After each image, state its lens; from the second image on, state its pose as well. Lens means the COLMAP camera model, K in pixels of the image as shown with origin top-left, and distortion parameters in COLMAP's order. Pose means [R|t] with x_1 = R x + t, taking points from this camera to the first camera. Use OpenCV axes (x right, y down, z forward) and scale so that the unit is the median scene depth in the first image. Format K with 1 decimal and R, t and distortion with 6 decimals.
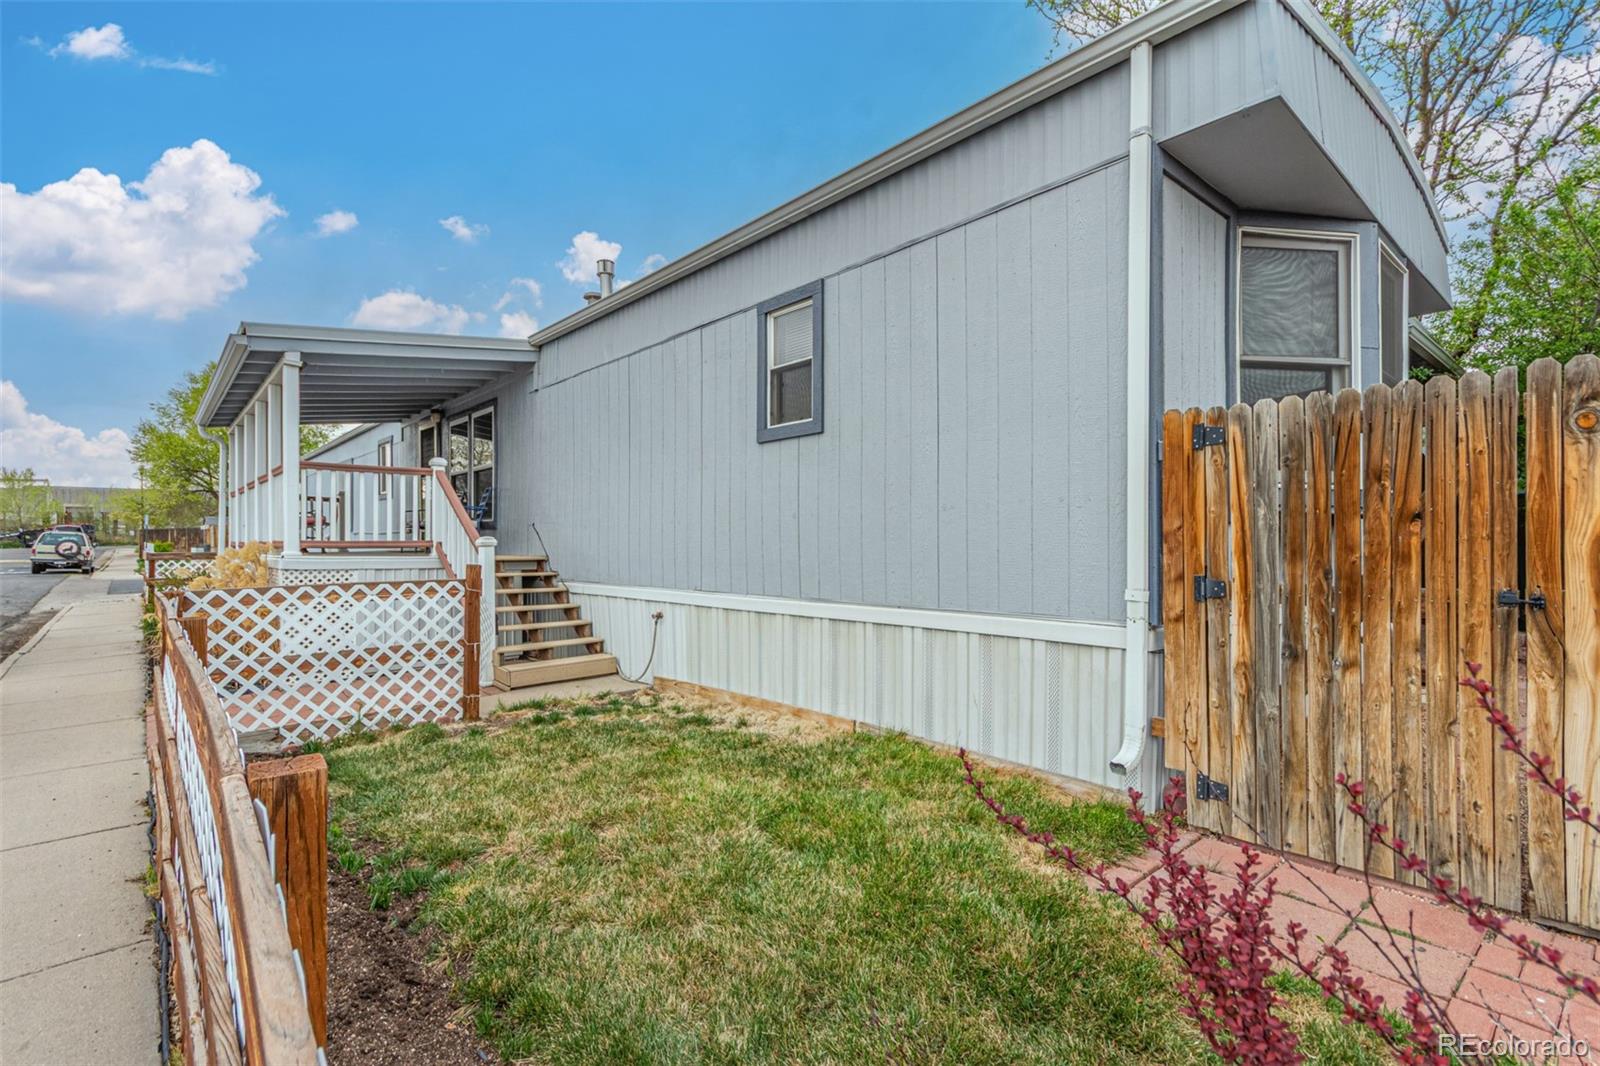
lens RADIAL K [[742.3, 0, 802.6], [0, 742.3, 537.4], [0, 0, 1]] dist [0.006368, 0.000714]
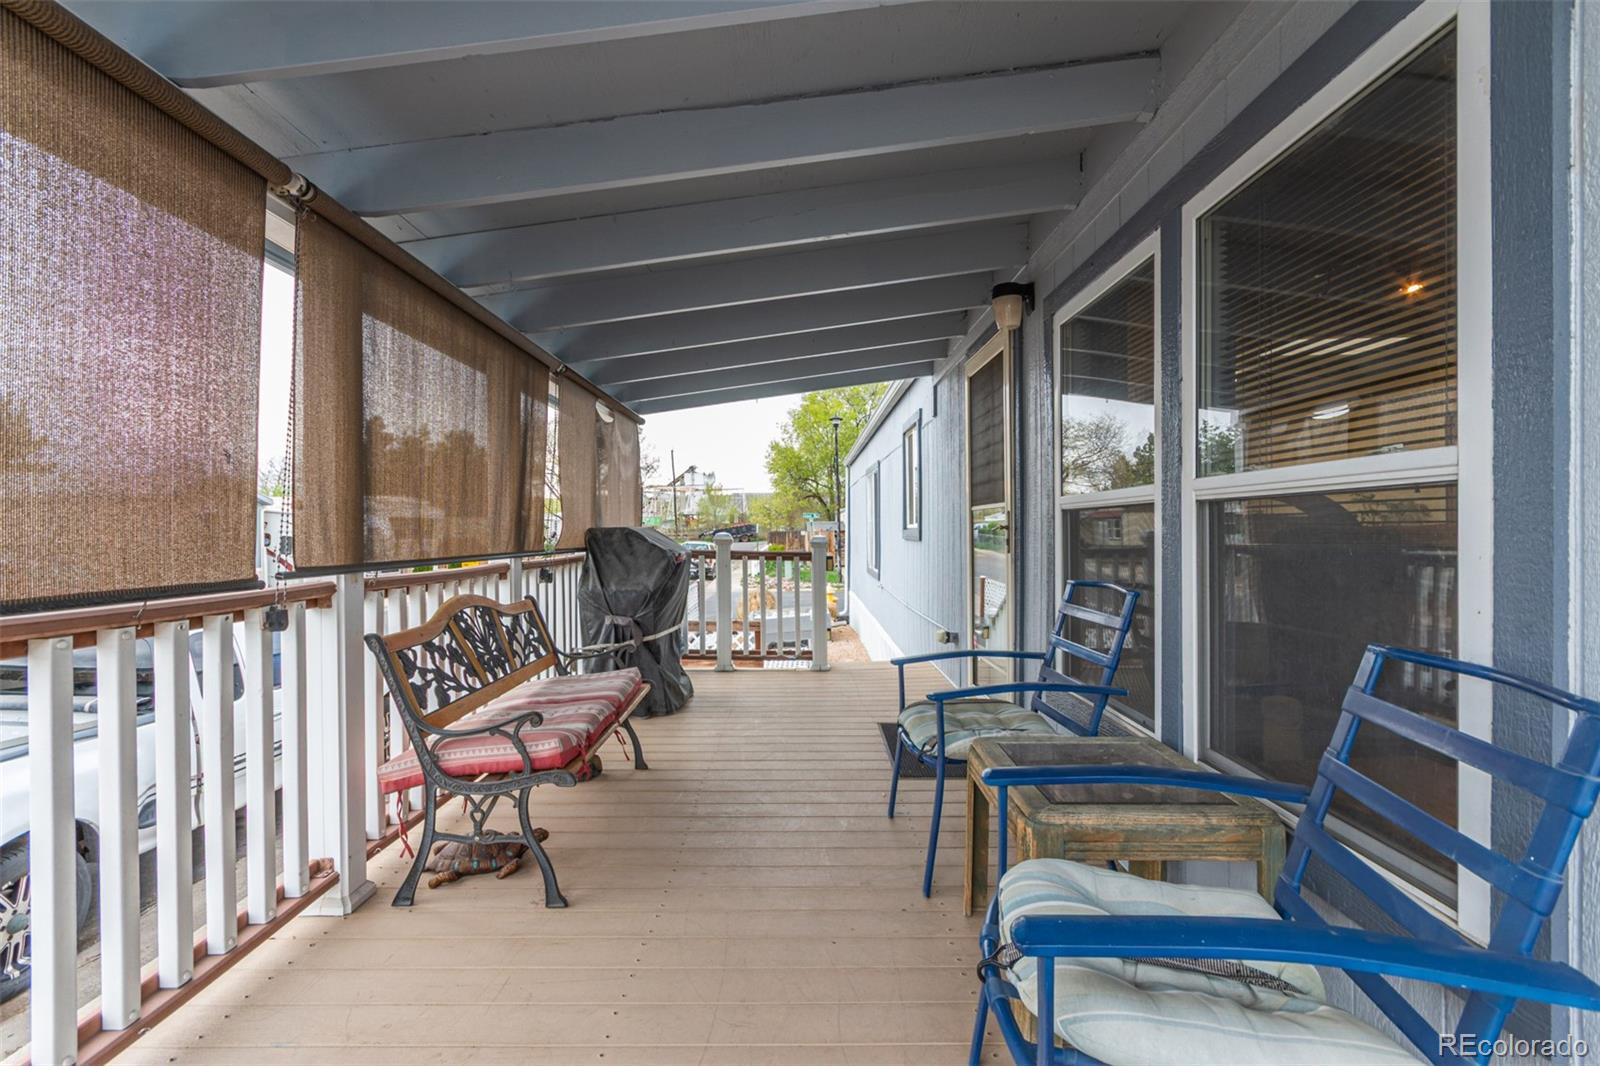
lens RADIAL K [[742.3, 0, 802.6], [0, 742.3, 537.4], [0, 0, 1]] dist [0.006368, 0.000714]
pose [[0.751851, -0.000434, -0.659333, -0.312227], [0.012044, 0.999842, 0.013076, -0.065235], [0.659223, -0.017772, 0.751737, 0.625611]]
